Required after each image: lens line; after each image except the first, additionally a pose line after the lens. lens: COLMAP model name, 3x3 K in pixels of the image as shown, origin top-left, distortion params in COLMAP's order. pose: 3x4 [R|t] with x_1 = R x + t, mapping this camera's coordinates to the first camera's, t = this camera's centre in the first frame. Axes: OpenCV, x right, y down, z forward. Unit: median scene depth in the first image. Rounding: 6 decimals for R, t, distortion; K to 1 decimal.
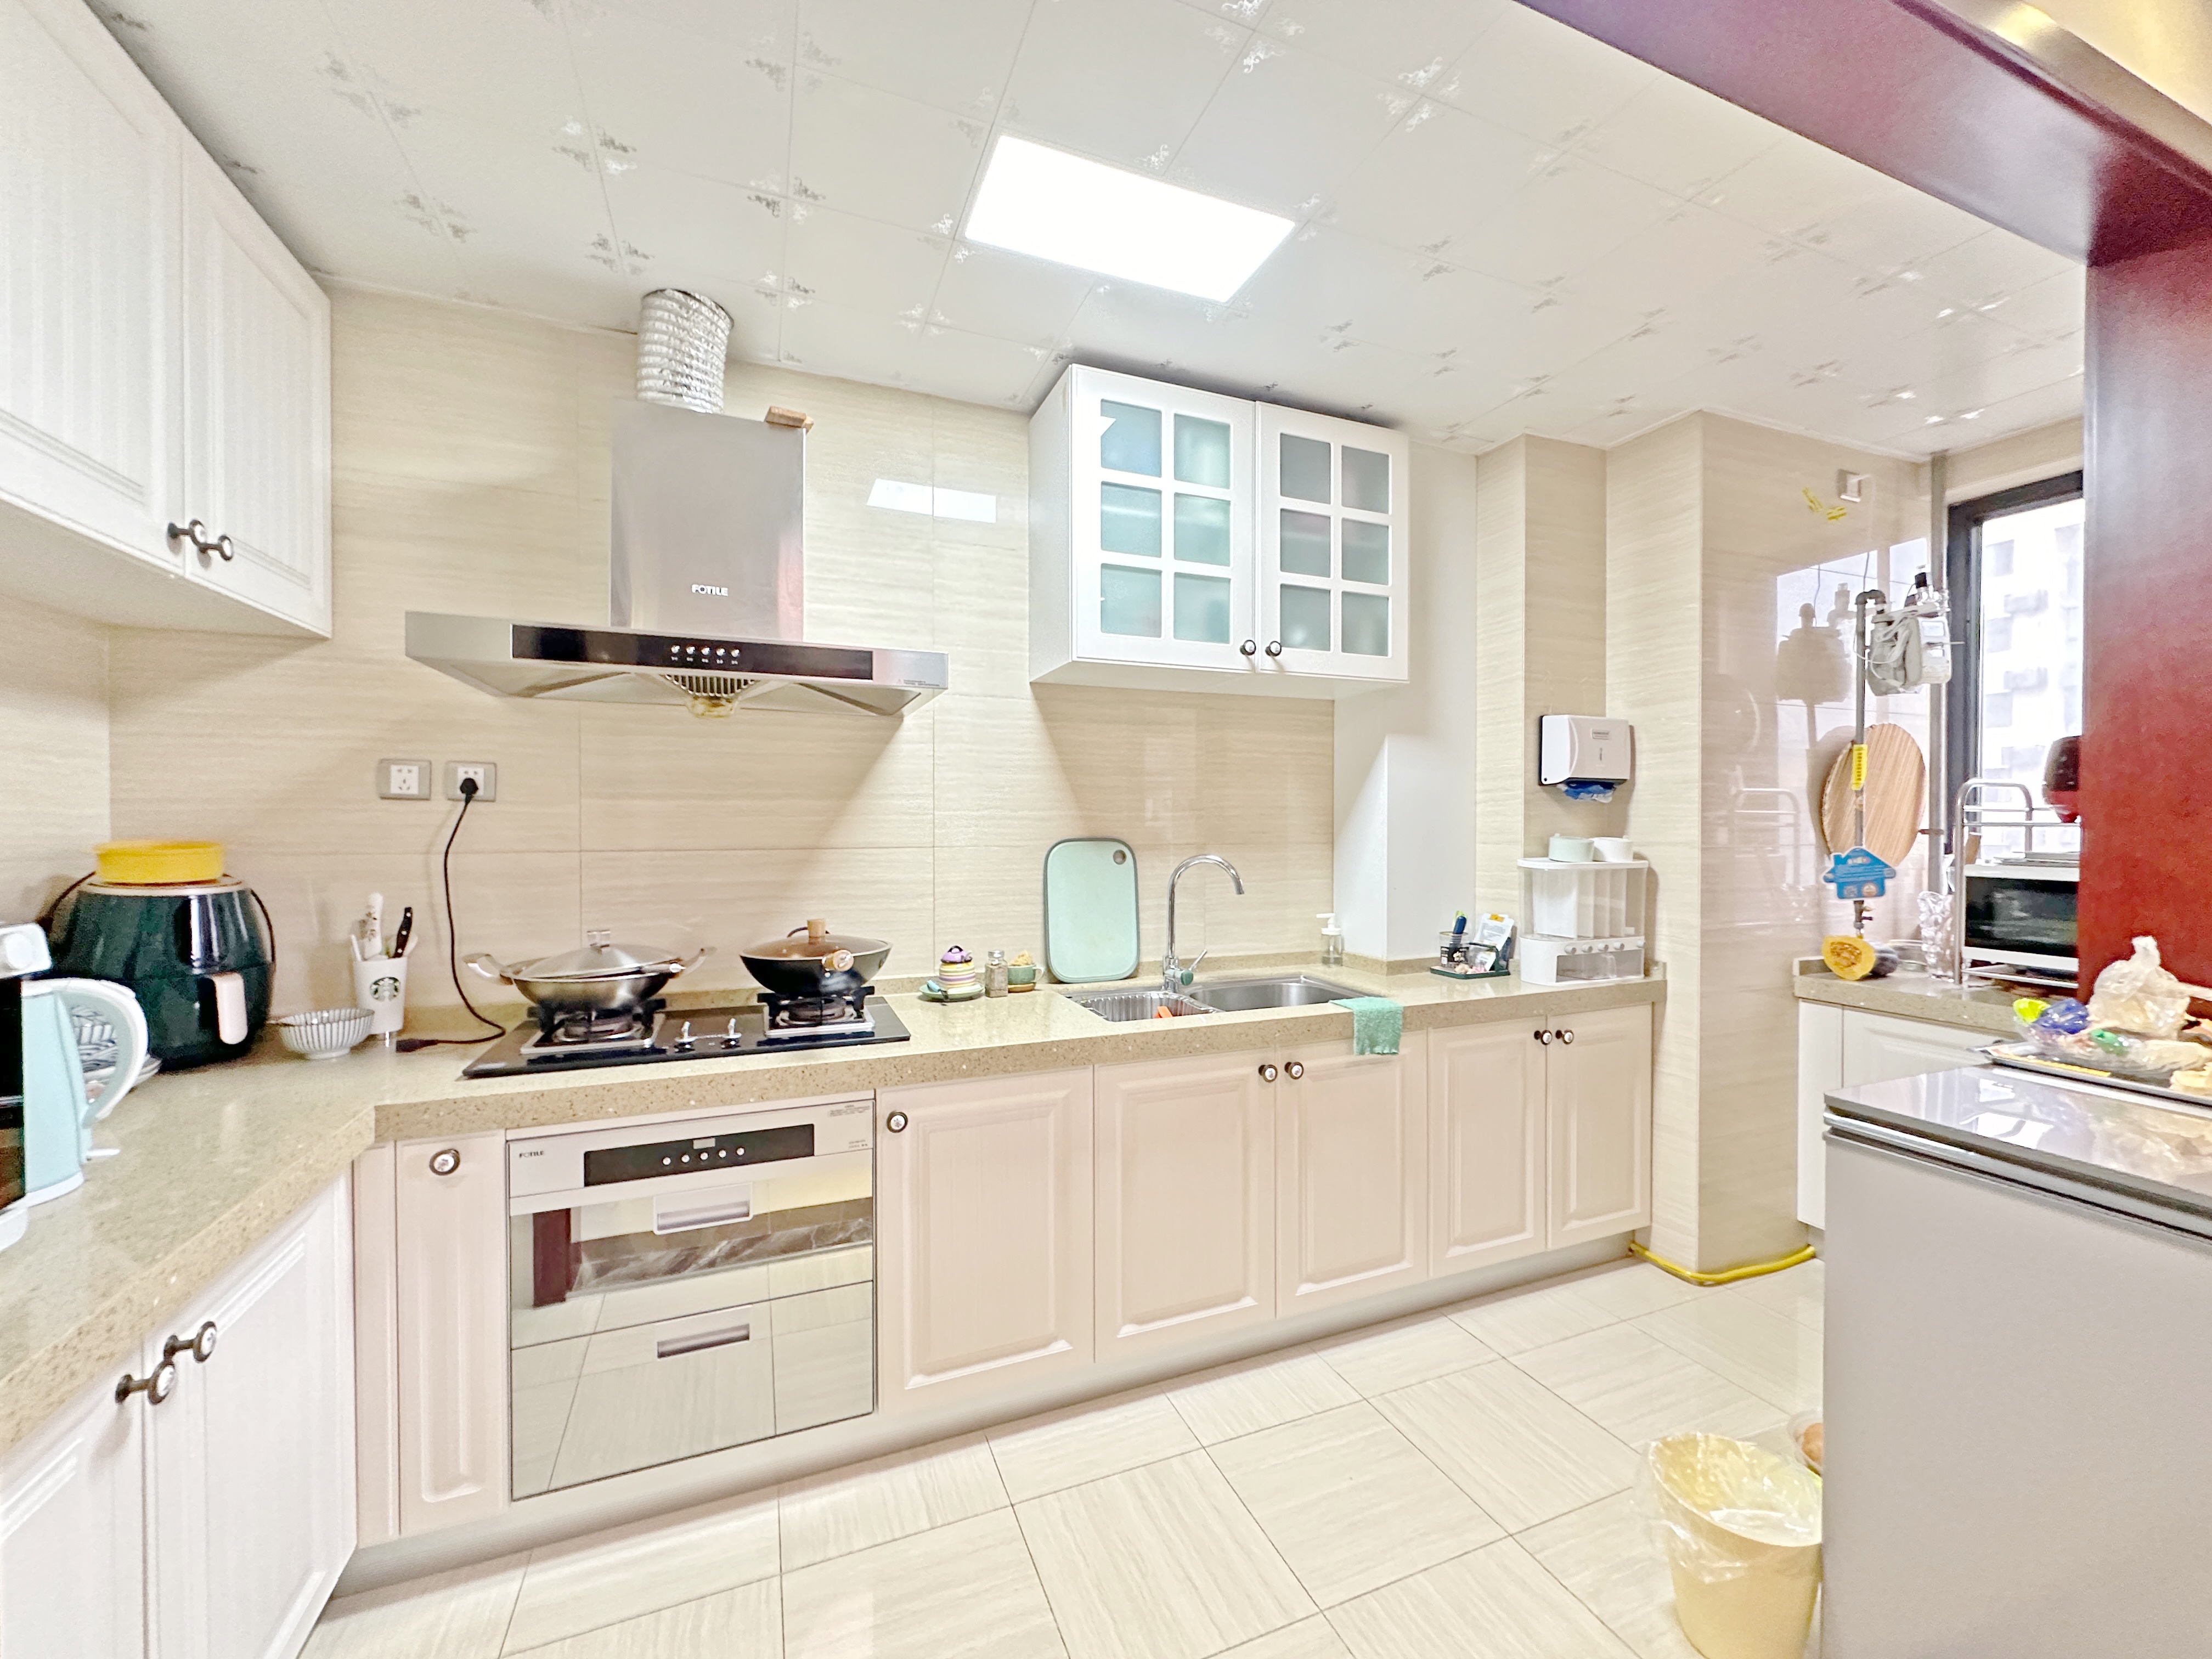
lens RADIAL K [[875.2, 0, 1111.5], [0, 875.2, 828.5], [0, 0, 1]] dist [-0.001881, 0.000707]
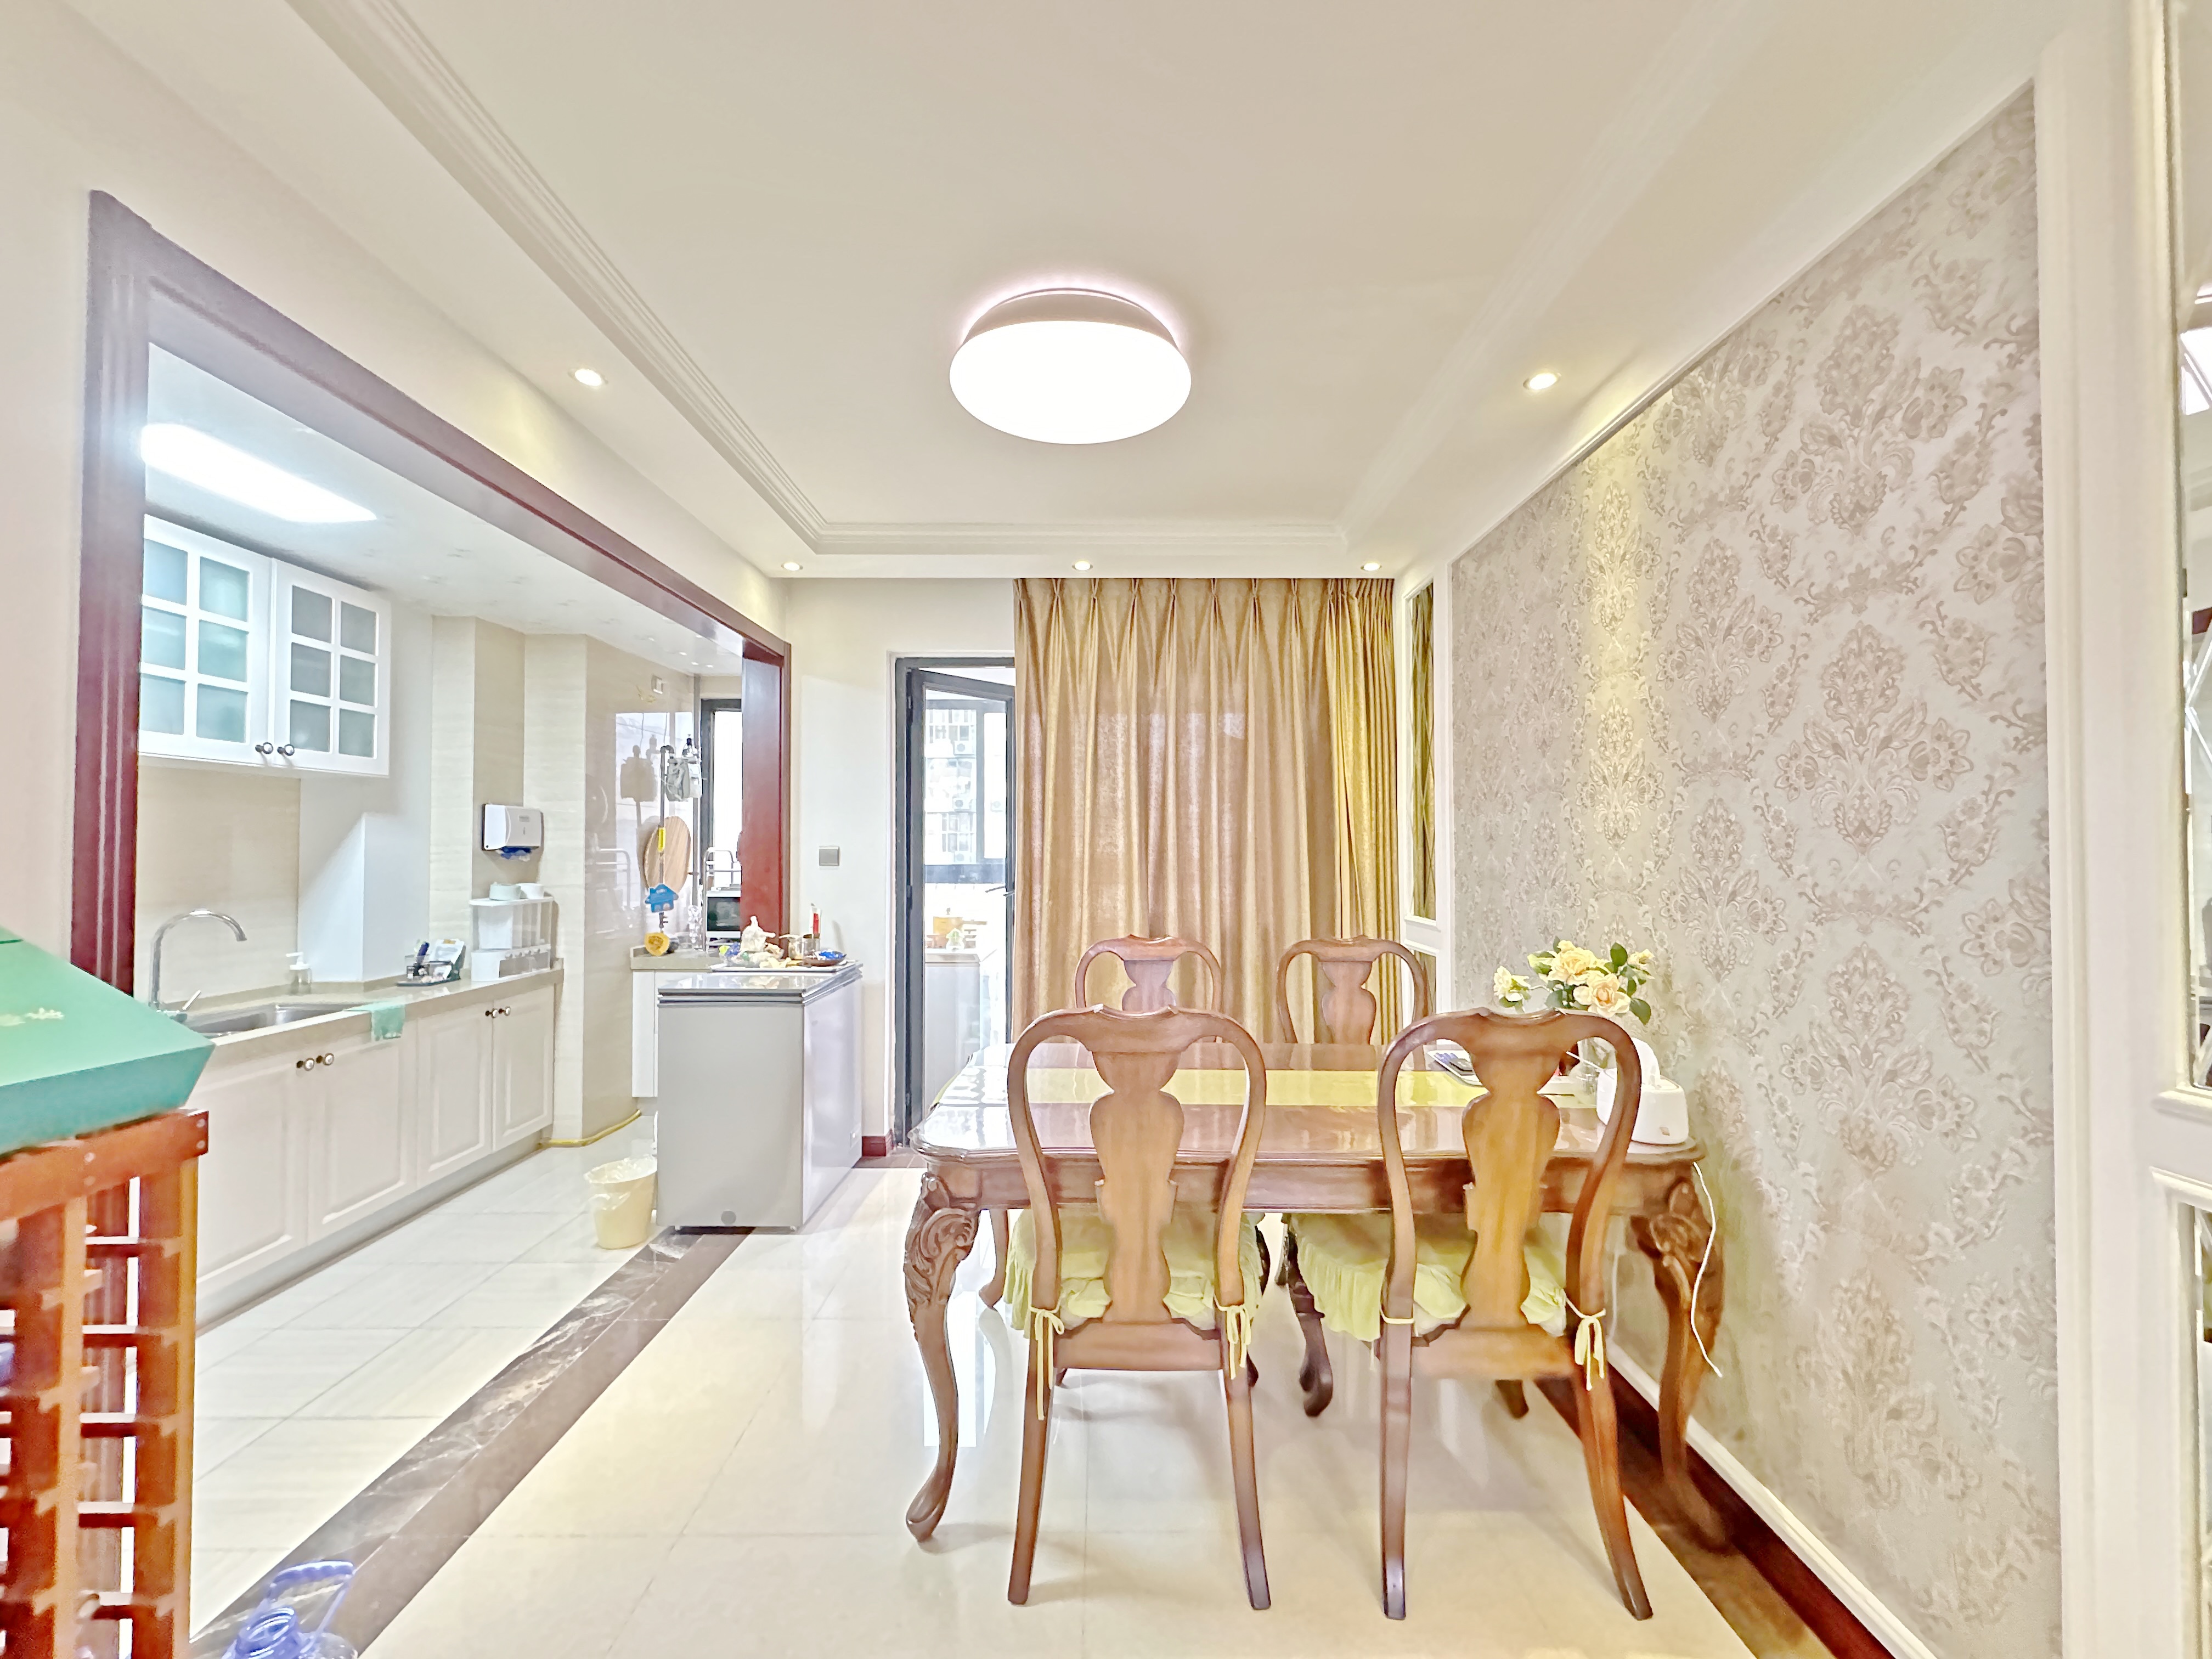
lens RADIAL K [[875.2, 0, 1110.9], [0, 875.2, 834.1], [0, 0, 1]] dist [-0.001881, 0.000707]
pose [[0.365033, 0.015660, 0.930863, -0.526836], [0.008547, 0.999760, -0.020171, -0.038536], [-0.930955, 0.015320, 0.364812, -0.566075]]
